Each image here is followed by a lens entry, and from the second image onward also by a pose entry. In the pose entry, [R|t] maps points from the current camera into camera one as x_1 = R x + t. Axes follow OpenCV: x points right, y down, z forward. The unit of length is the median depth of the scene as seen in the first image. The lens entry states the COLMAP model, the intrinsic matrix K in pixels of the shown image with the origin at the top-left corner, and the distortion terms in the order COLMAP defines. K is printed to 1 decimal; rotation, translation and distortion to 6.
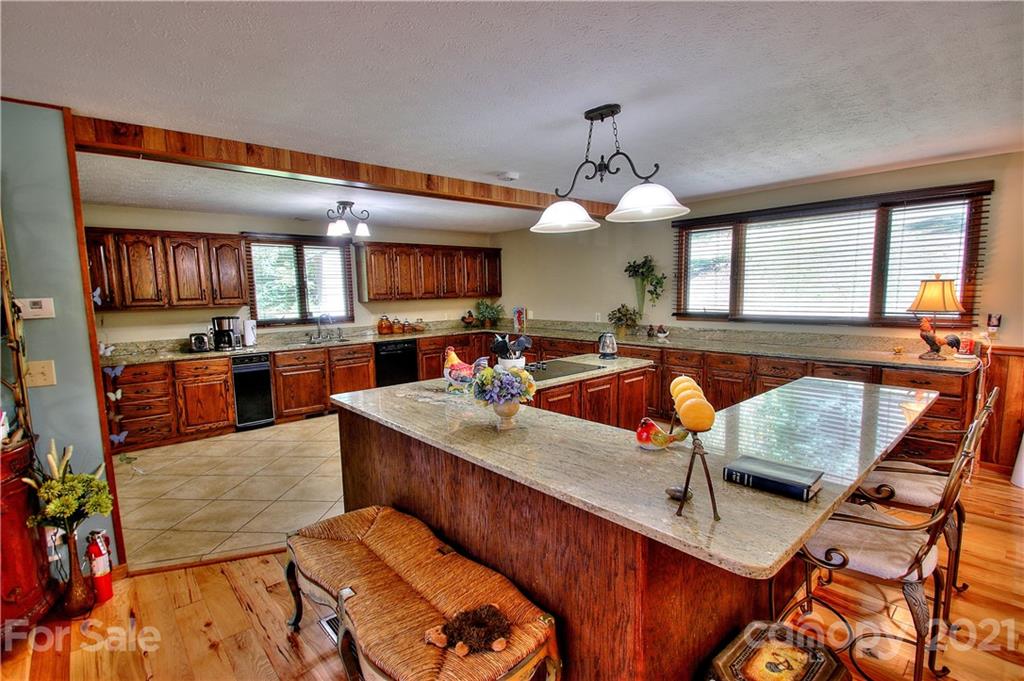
lens RADIAL K [[470.5, 0, 514.8], [0, 470.5, 348.2], [0, 0, 1]] dist [0.002013, -0.011652]
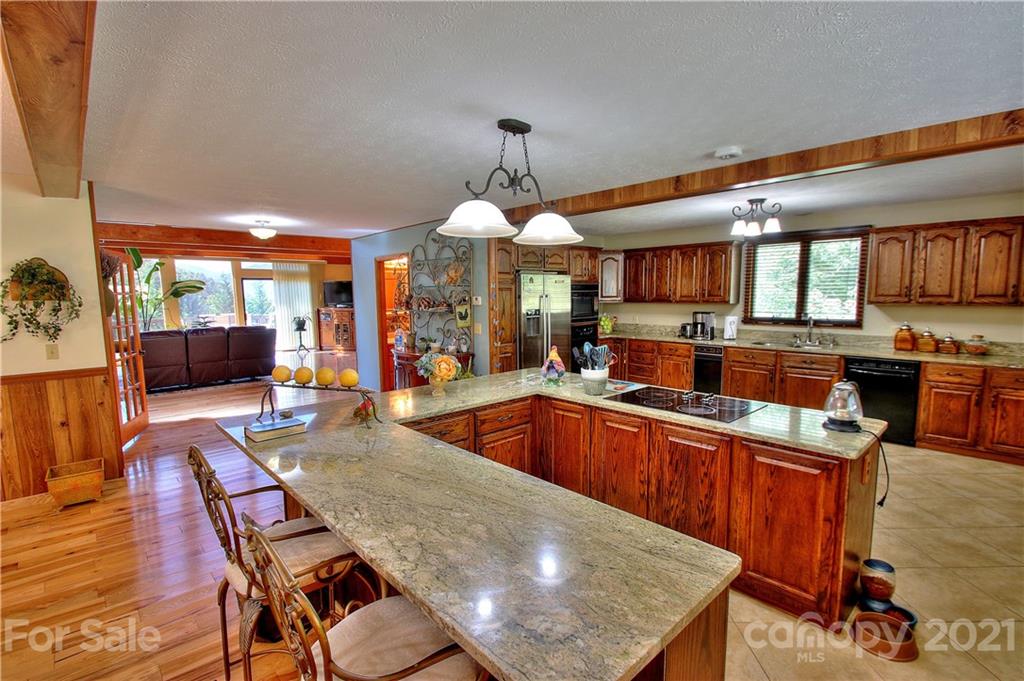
lens RADIAL K [[480.4, 0, 513.2], [0, 480.4, 345.7], [0, 0, 1]] dist [-0.017485, -0.000245]
pose [[0.013406, 0.130455, -0.991364, 0.560405], [-0.111892, 0.985421, 0.128160, -0.077585], [0.993630, 0.109208, 0.027808, 0.455899]]
